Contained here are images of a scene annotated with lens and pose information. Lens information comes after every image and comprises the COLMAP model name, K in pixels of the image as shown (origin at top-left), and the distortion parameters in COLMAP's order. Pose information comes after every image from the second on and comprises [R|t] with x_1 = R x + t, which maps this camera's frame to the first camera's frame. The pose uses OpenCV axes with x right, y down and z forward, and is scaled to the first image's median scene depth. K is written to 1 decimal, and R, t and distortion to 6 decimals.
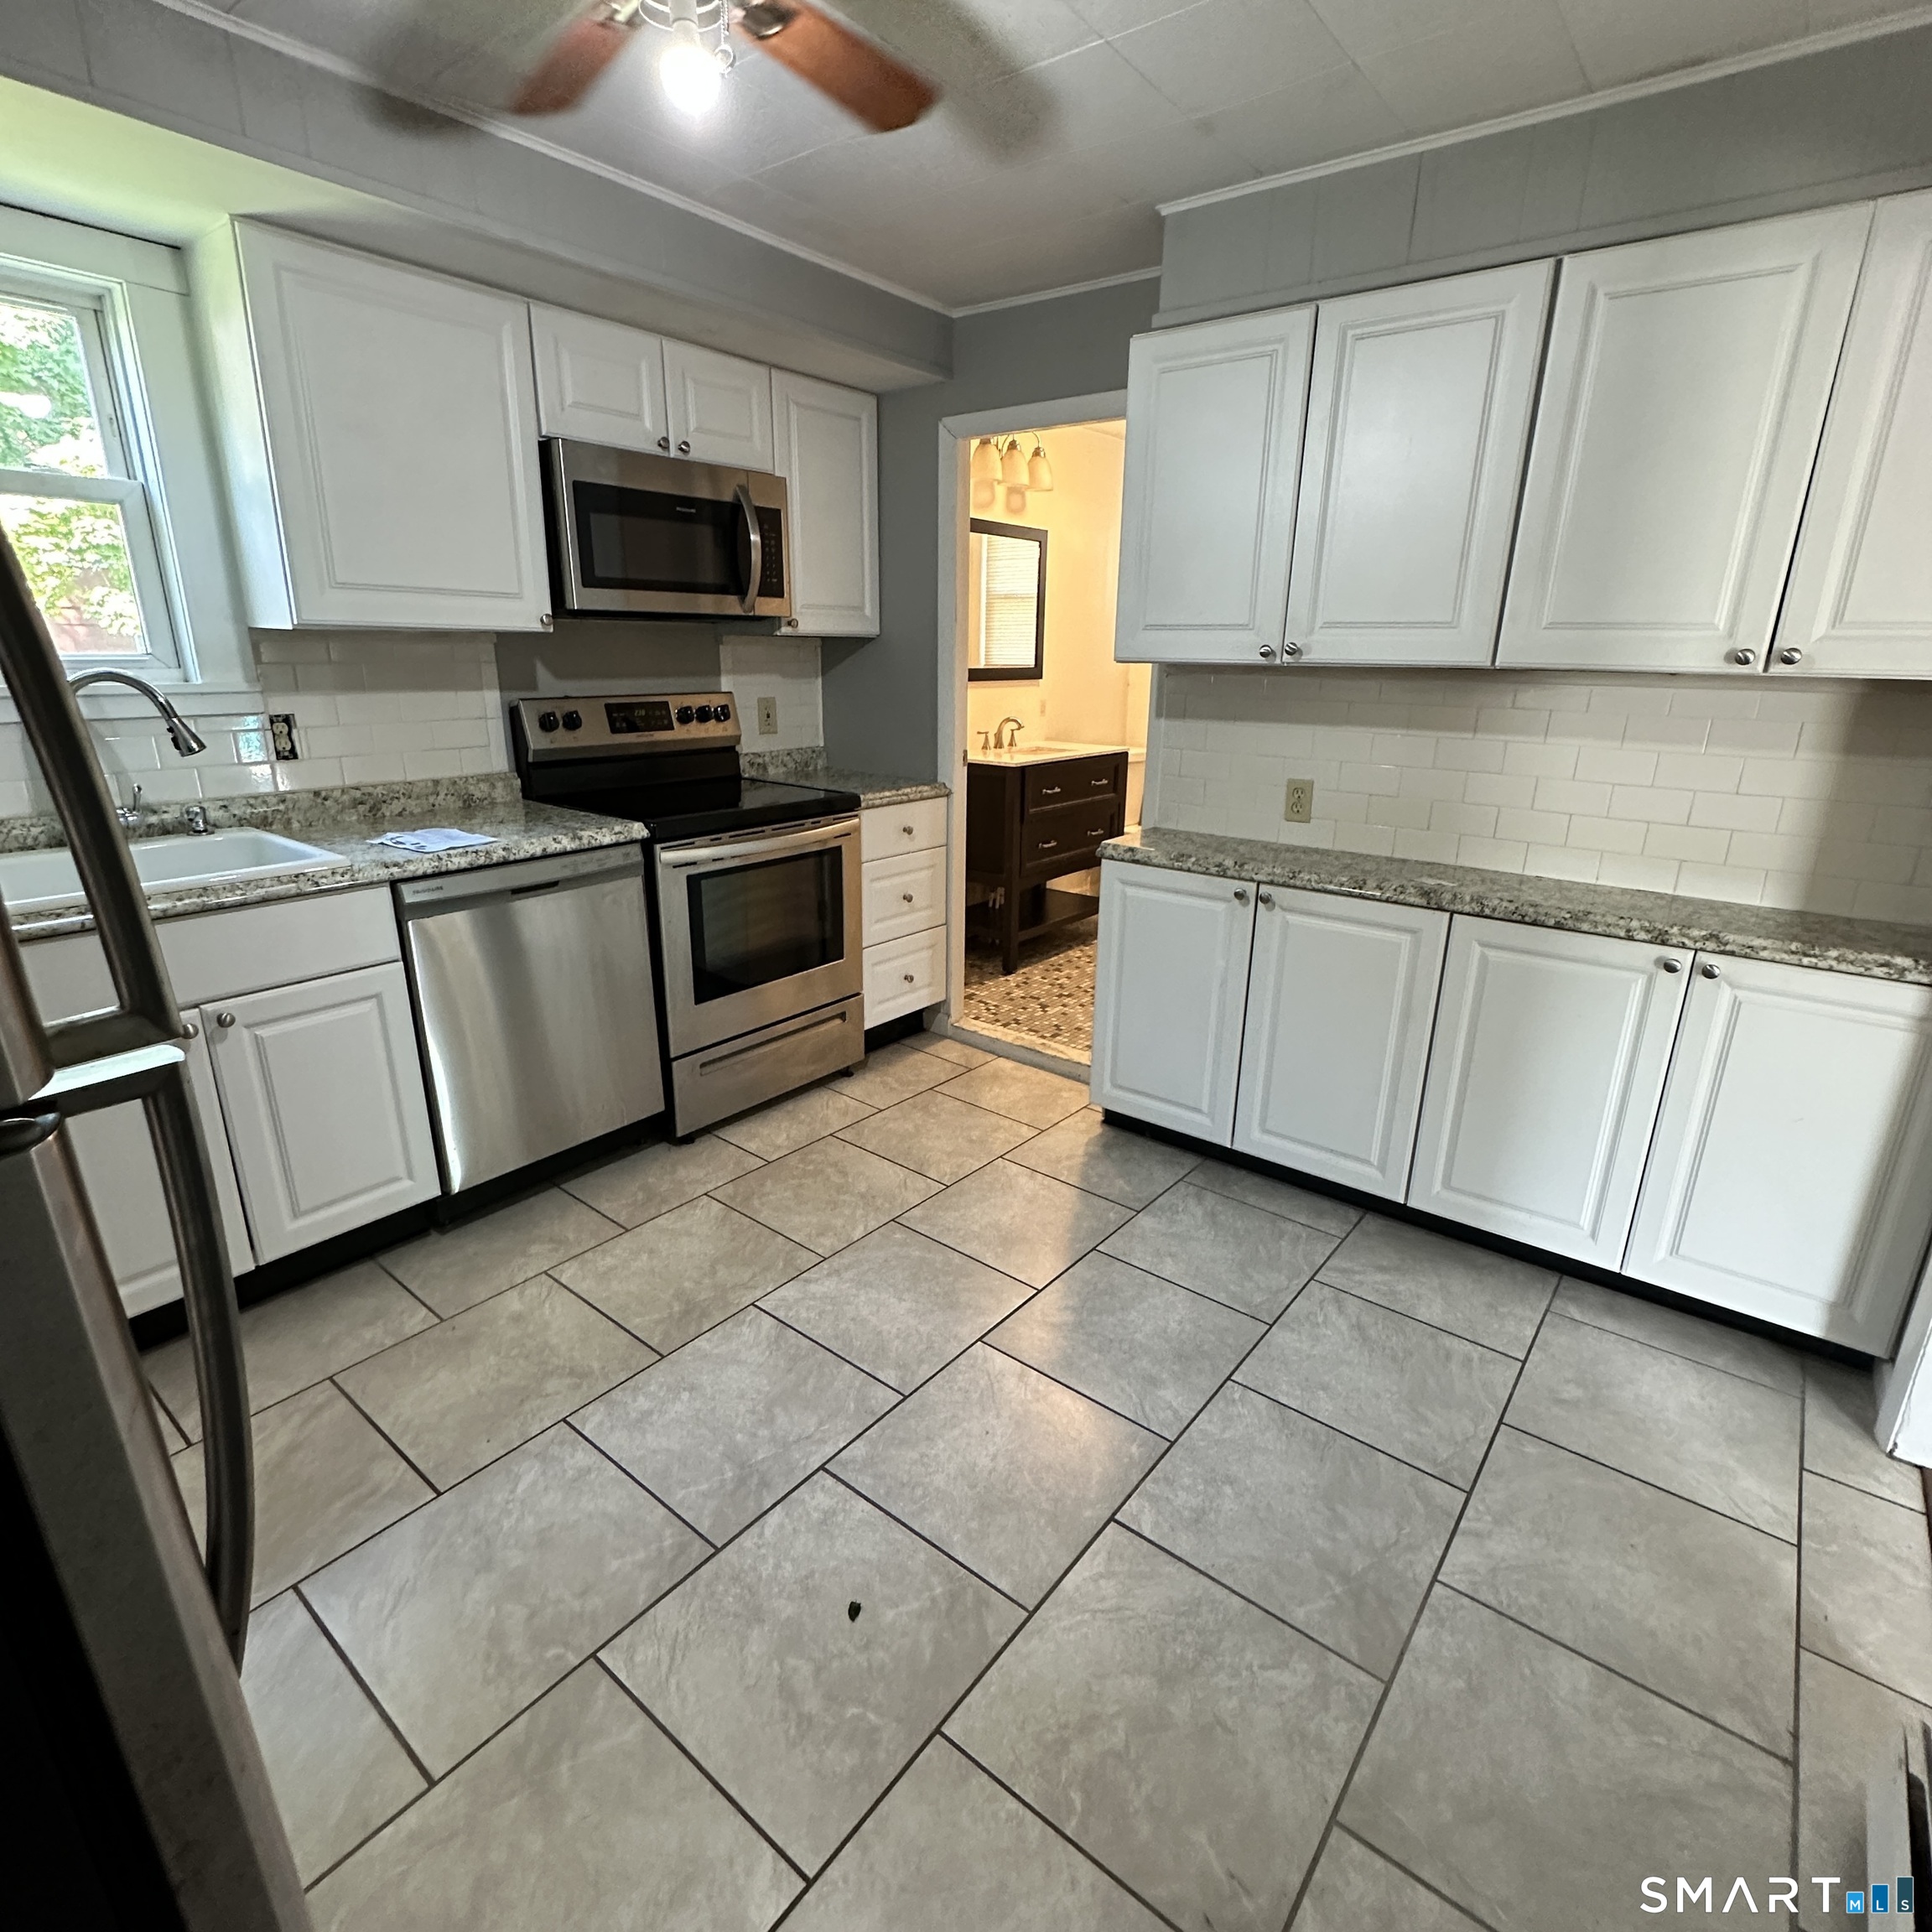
lens RADIAL K [[1023.8, 0, 961.1], [0, 1023.8, 967.4], [0, 0, 1]] dist [-0.004975, -0.000070]
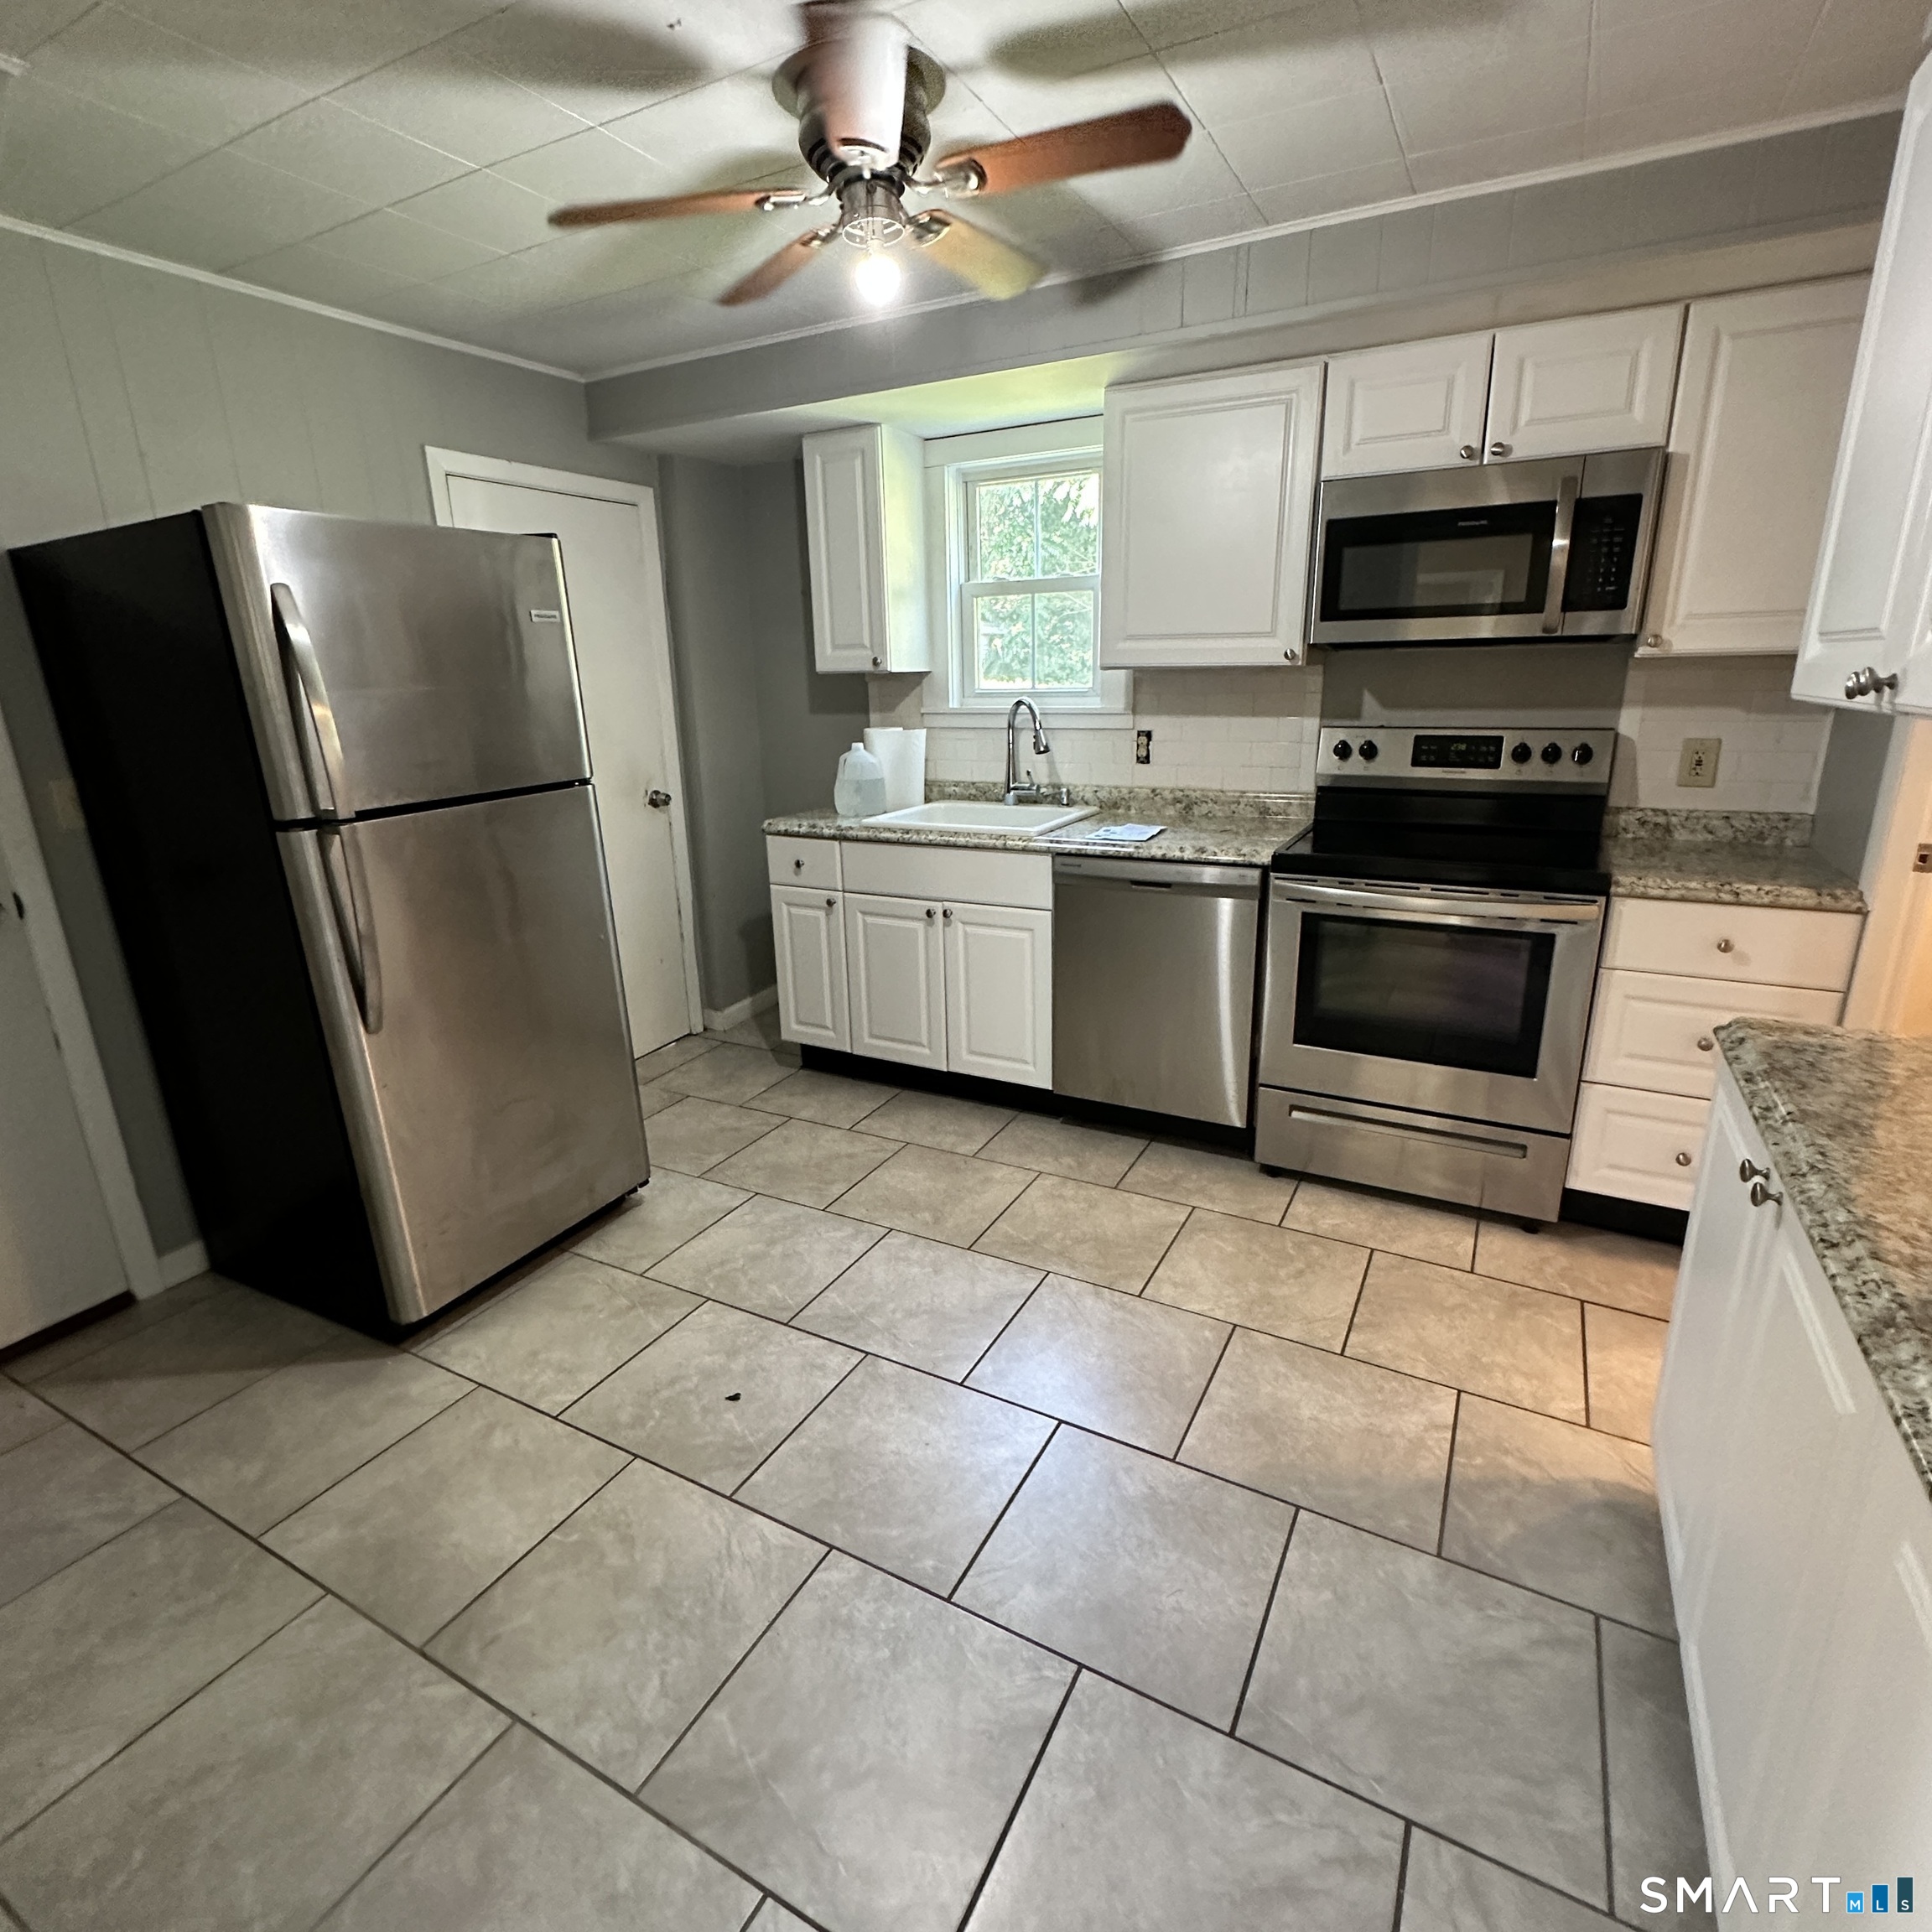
lens RADIAL K [[1023.8, 0, 962.8], [0, 1023.8, 965.8], [0, 0, 1]] dist [-0.004975, -0.000070]
pose [[0.174119, 0.260747, -0.949576, 0.615473], [-0.272337, 0.939445, 0.208028, -0.155712], [0.946317, 0.222383, 0.234586, 0.474391]]
